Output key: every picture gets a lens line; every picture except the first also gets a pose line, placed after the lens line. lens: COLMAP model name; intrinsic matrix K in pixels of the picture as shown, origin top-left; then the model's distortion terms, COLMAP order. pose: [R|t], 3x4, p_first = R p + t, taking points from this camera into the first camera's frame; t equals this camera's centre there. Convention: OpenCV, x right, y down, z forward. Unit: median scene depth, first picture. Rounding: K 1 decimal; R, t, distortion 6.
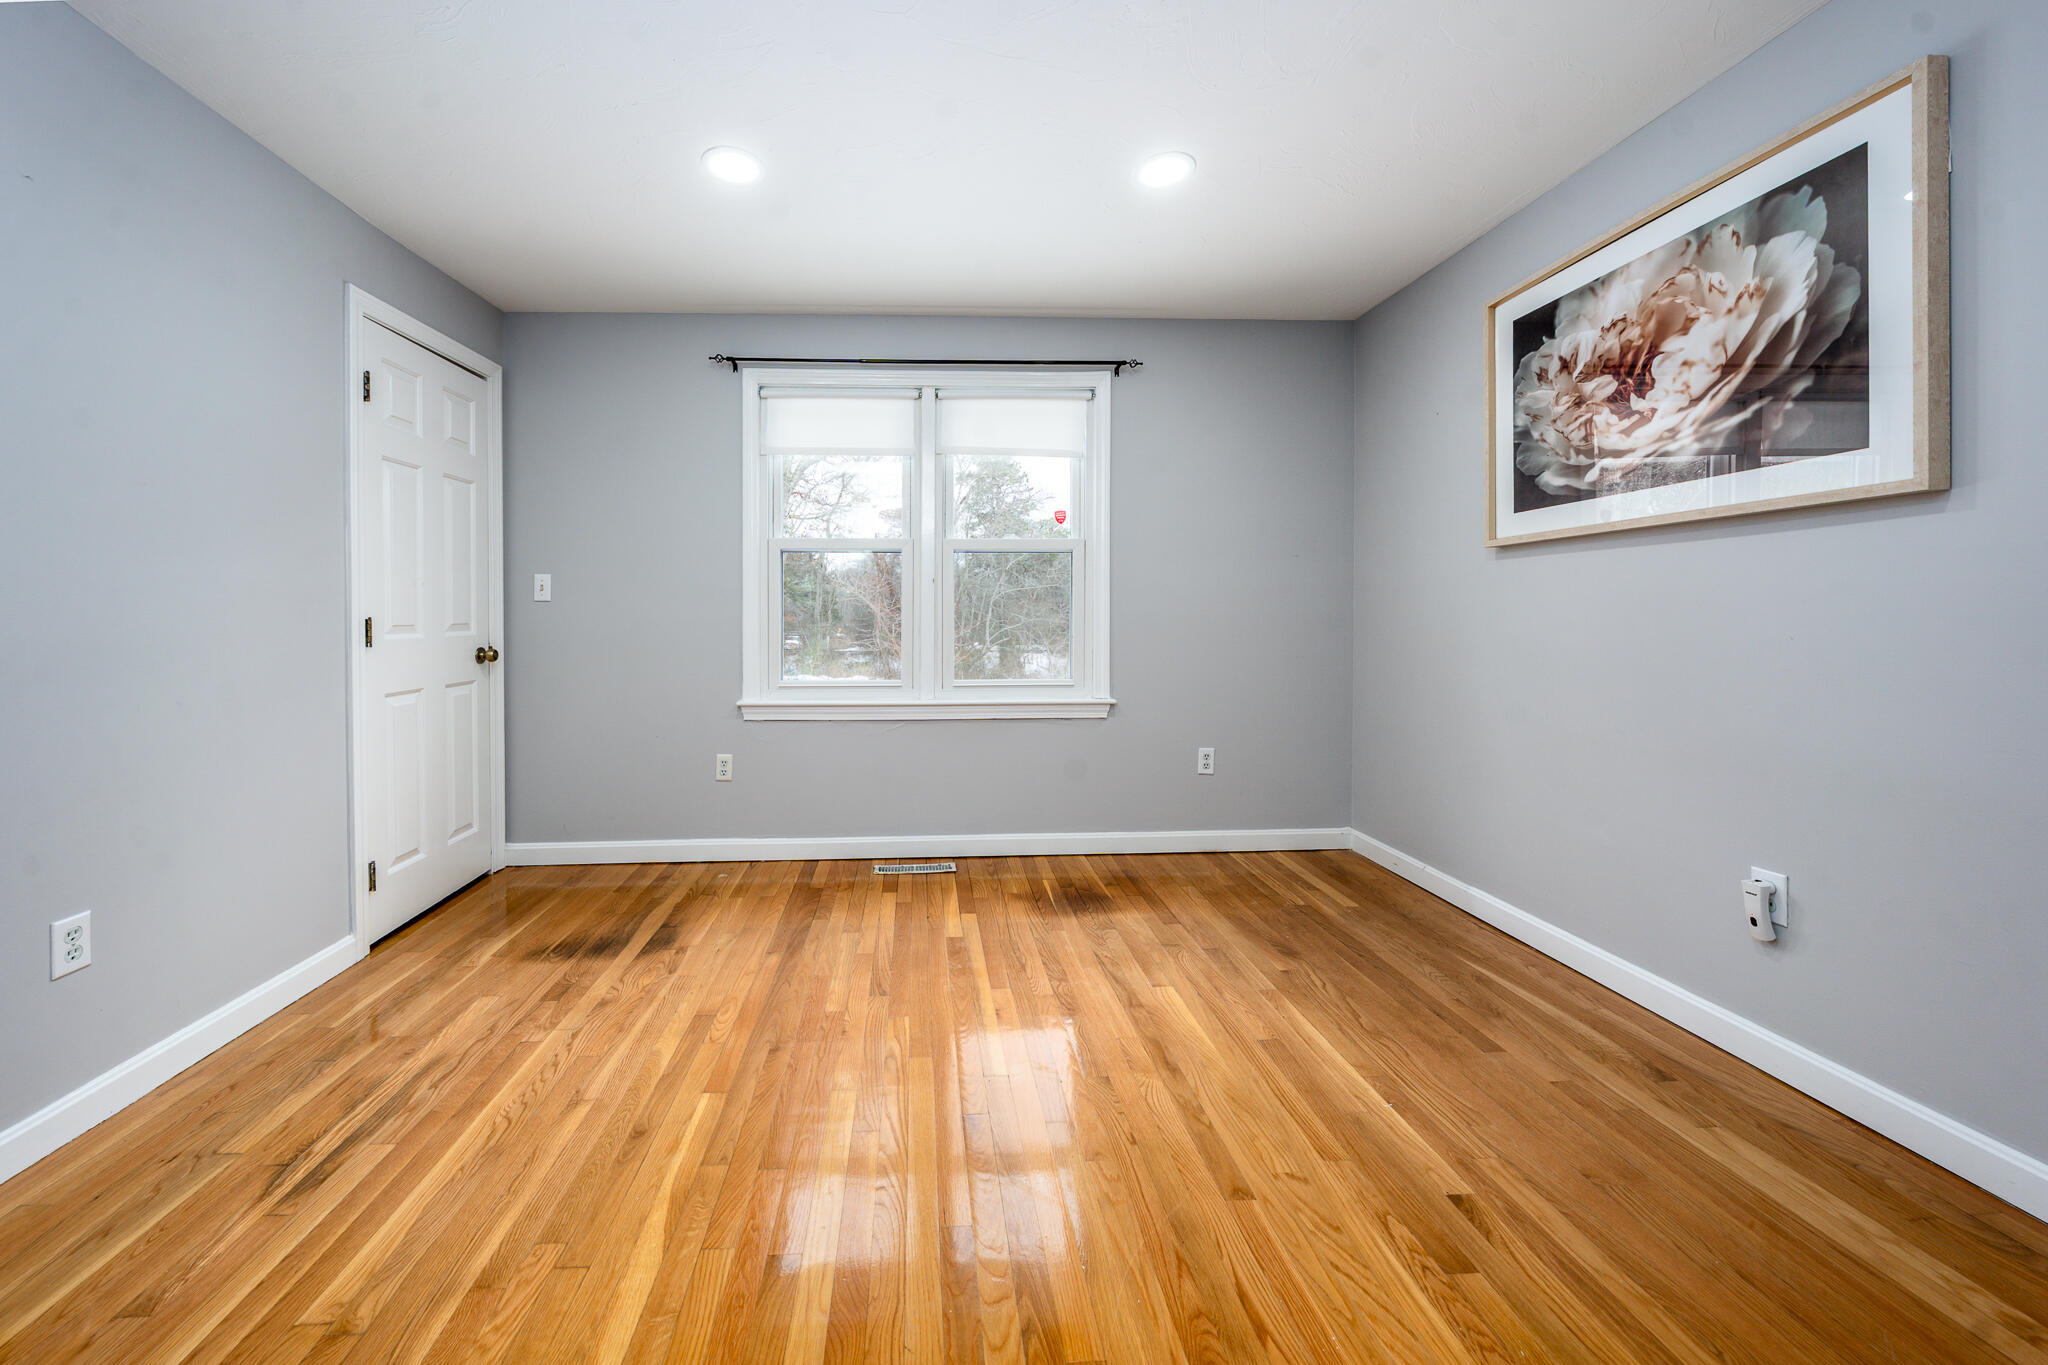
lens RADIAL K [[725.2, 0, 943.1], [0, 725.2, 619.8], [0, 0, 1]] dist [0.000705, 0.000071]
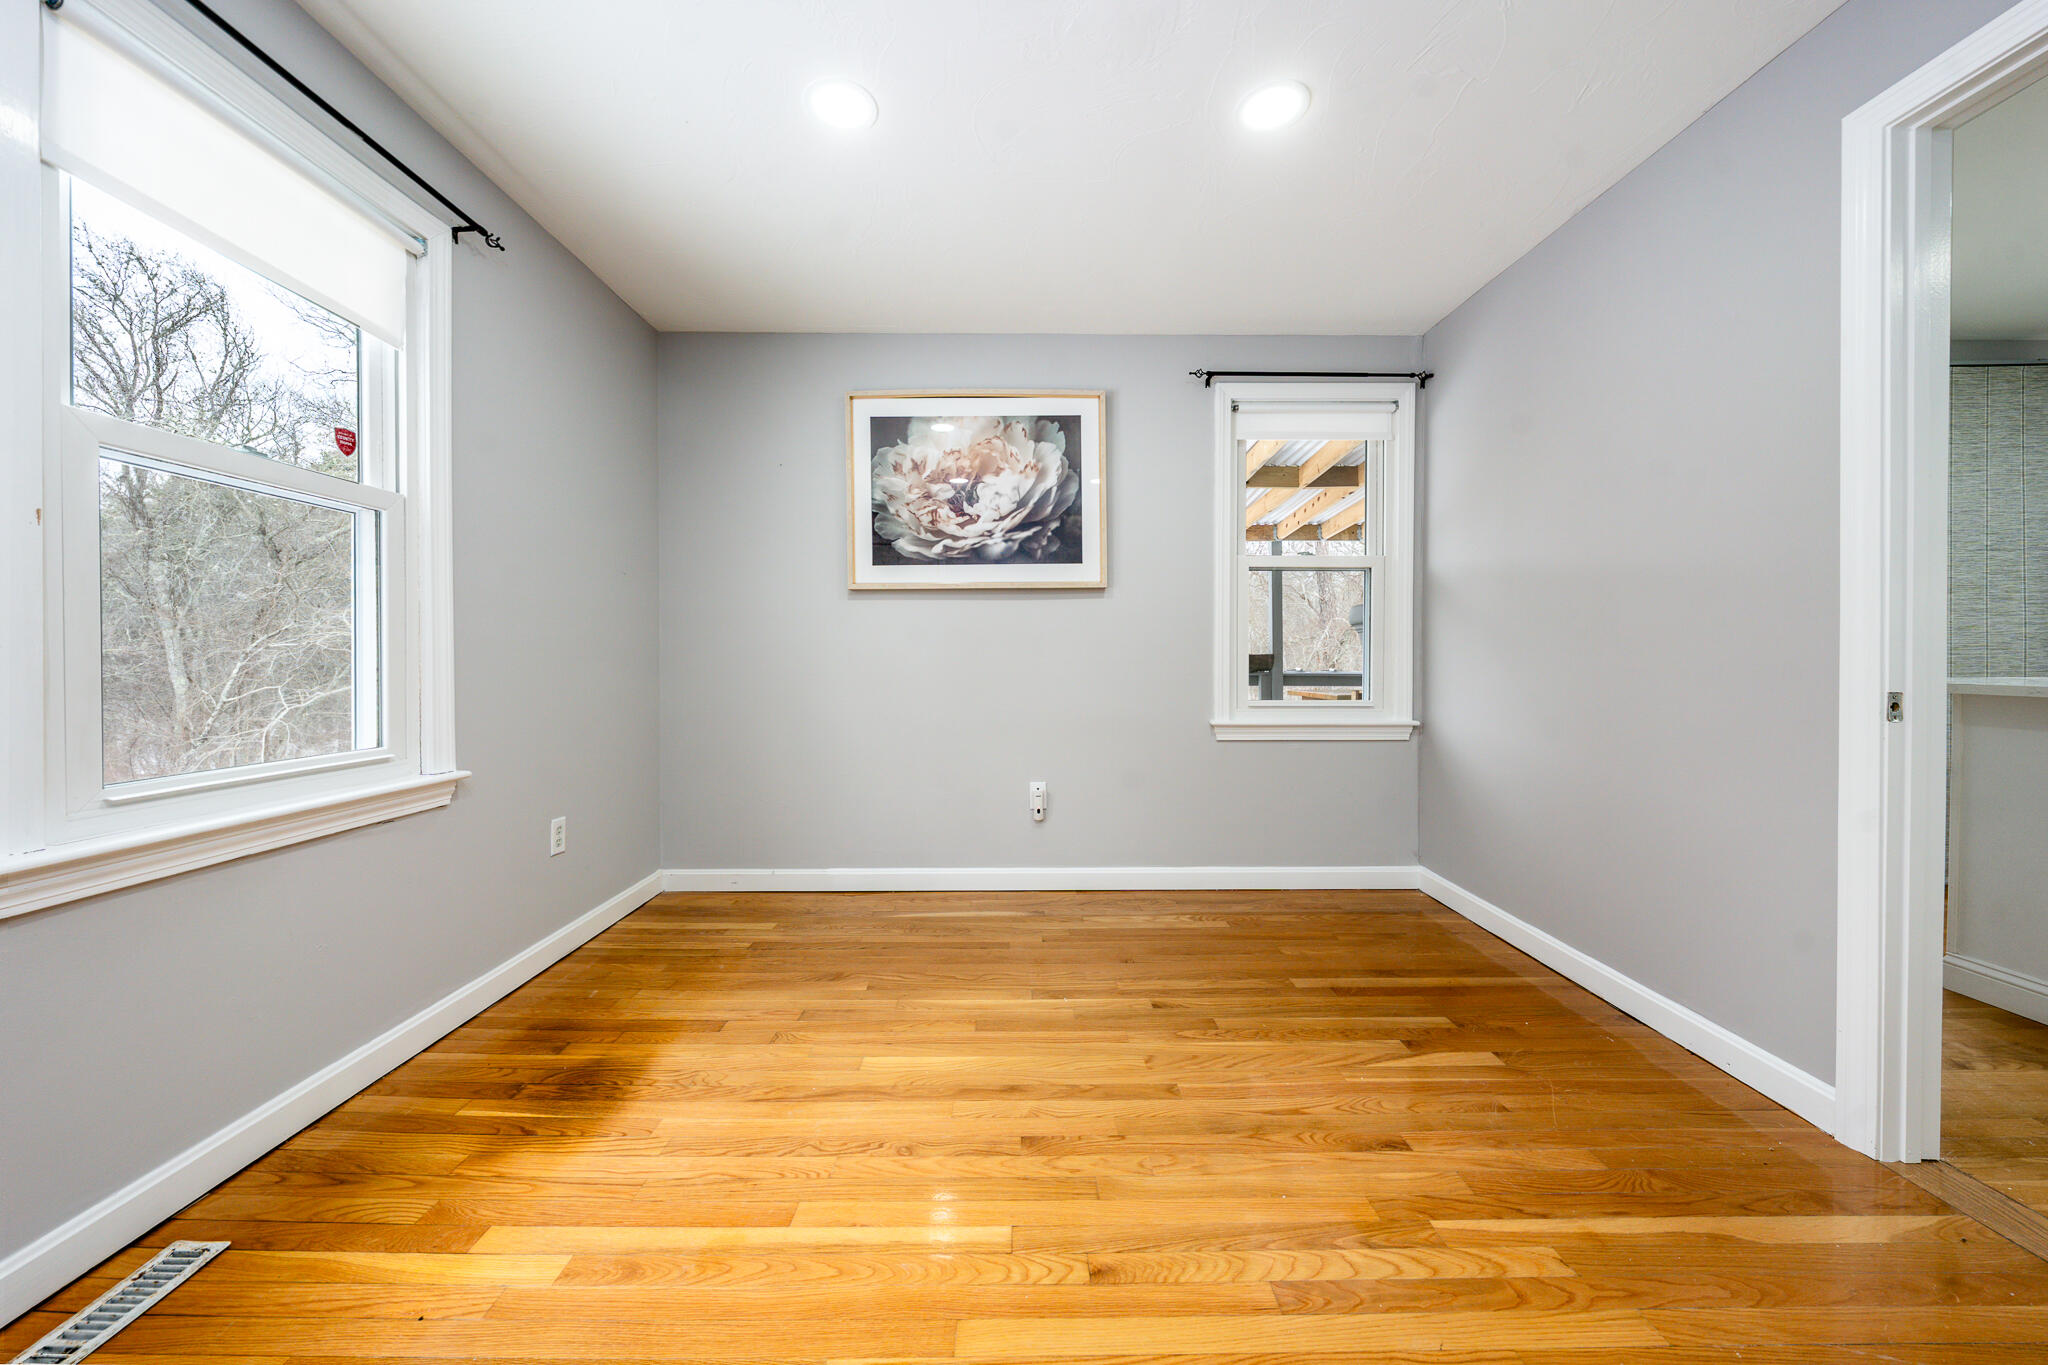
lens RADIAL K [[707.7, 0, 1011.5], [0, 707.7, 668.2], [0, 0, 1]] dist [-0.000749, -0.000062]
pose [[0.035531, -0.009437, 0.999324, -0.551044], [0.004589, 0.999946, 0.009280, 0.030641], [-0.999358, 0.004257, 0.035572, 0.826948]]
